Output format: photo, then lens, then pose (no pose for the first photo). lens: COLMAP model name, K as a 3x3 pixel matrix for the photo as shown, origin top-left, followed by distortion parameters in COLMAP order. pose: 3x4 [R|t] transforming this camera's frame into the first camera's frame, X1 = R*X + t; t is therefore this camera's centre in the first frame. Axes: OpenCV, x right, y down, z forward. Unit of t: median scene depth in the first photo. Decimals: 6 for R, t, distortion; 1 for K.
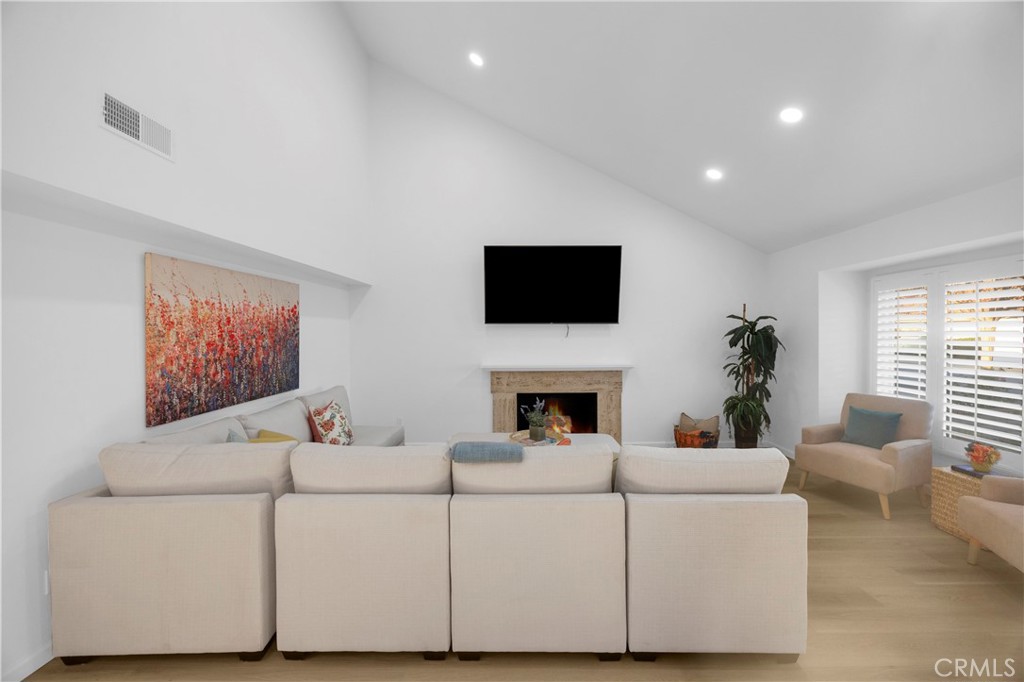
lens RADIAL K [[385.0, 0, 515.7], [0, 385.0, 339.4], [0, 0, 1]] dist [-0.007921, 0.000896]
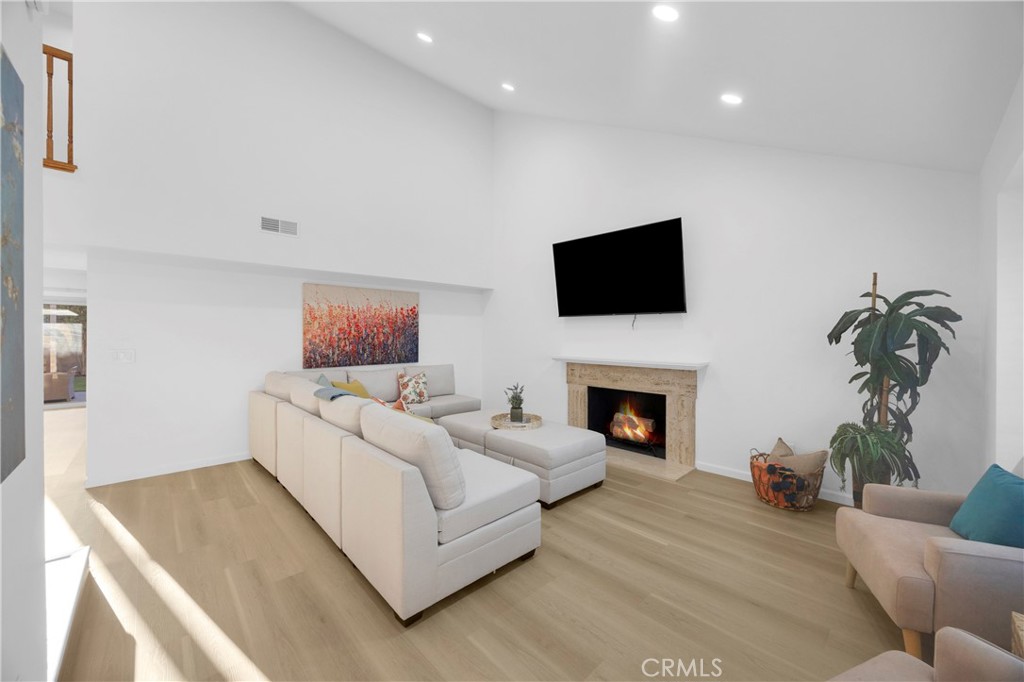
lens RADIAL K [[385.0, 0, 514.3], [0, 385.0, 337.5], [0, 0, 1]] dist [-0.007921, 0.000896]
pose [[0.700783, 0.013150, -0.713253, 0.626374], [-0.020002, 0.999799, -0.001219, 0.021250], [0.713094, 0.015121, 0.700906, 0.178868]]
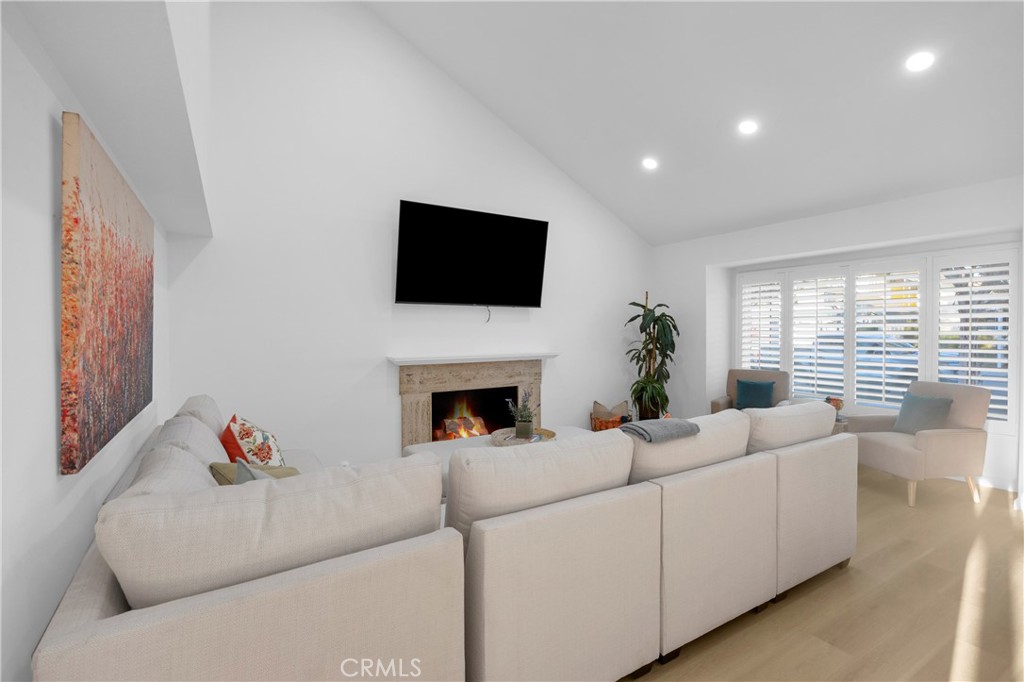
lens RADIAL K [[468.2, 0, 517.3], [0, 468.2, 335.1], [0, 0, 1]] dist [-0.008066, 0.000315]
pose [[0.847720, -0.003335, 0.530434, -0.385924], [0.006548, 0.999970, -0.004178, 0.029551], [-0.530404, 0.007015, 0.847716, 0.100318]]
